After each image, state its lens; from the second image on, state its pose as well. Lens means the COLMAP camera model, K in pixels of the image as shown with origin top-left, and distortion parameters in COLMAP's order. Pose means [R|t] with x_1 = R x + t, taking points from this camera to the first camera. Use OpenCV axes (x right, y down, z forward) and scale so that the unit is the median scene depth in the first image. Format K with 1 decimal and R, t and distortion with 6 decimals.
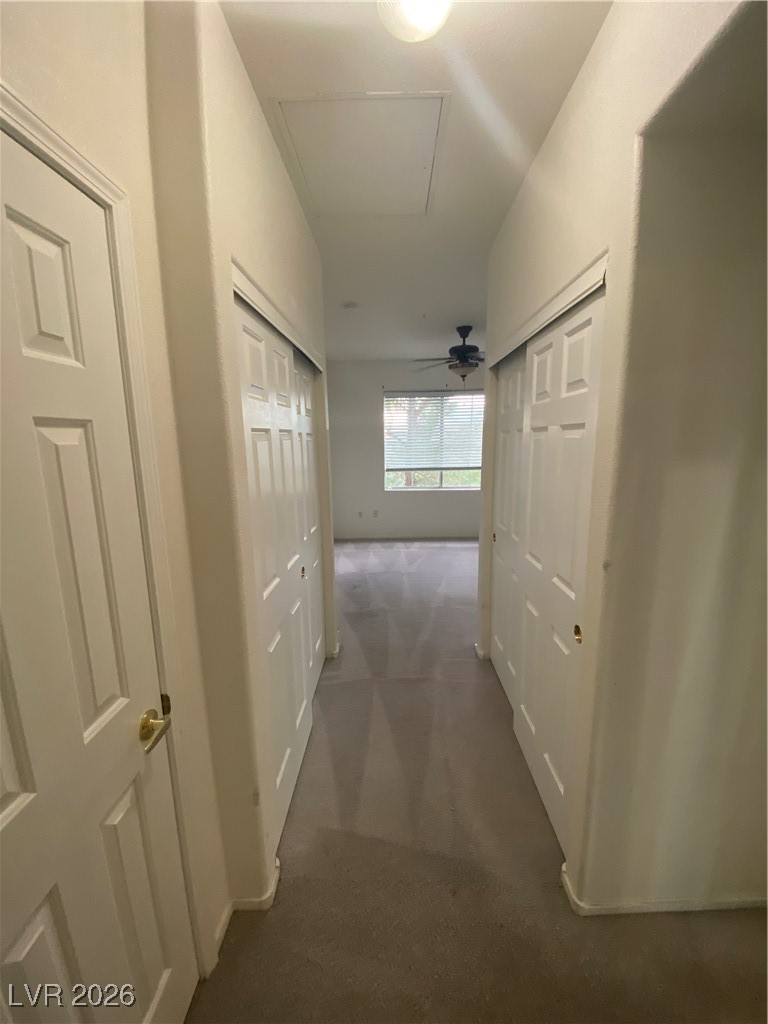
lens RADIAL K [[415.6, 0, 385.8], [0, 415.6, 511.6], [0, 0, 1]] dist [0.026532, -0.024237]
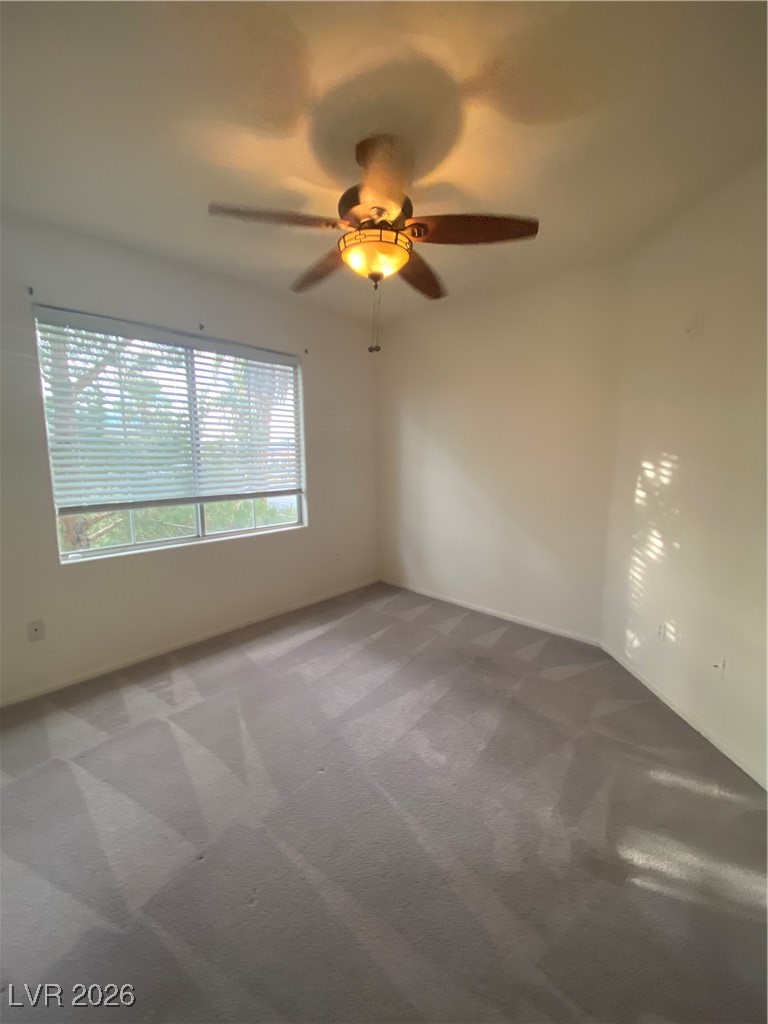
lens RADIAL K [[415.6, 0, 385.8], [0, 415.6, 511.6], [0, 0, 1]] dist [0.026532, -0.024237]
pose [[0.676406, -0.088867, 0.731148, -0.081626], [0.136573, 0.990612, -0.005945, -0.058826], [-0.723756, 0.103877, 0.682193, 0.538199]]
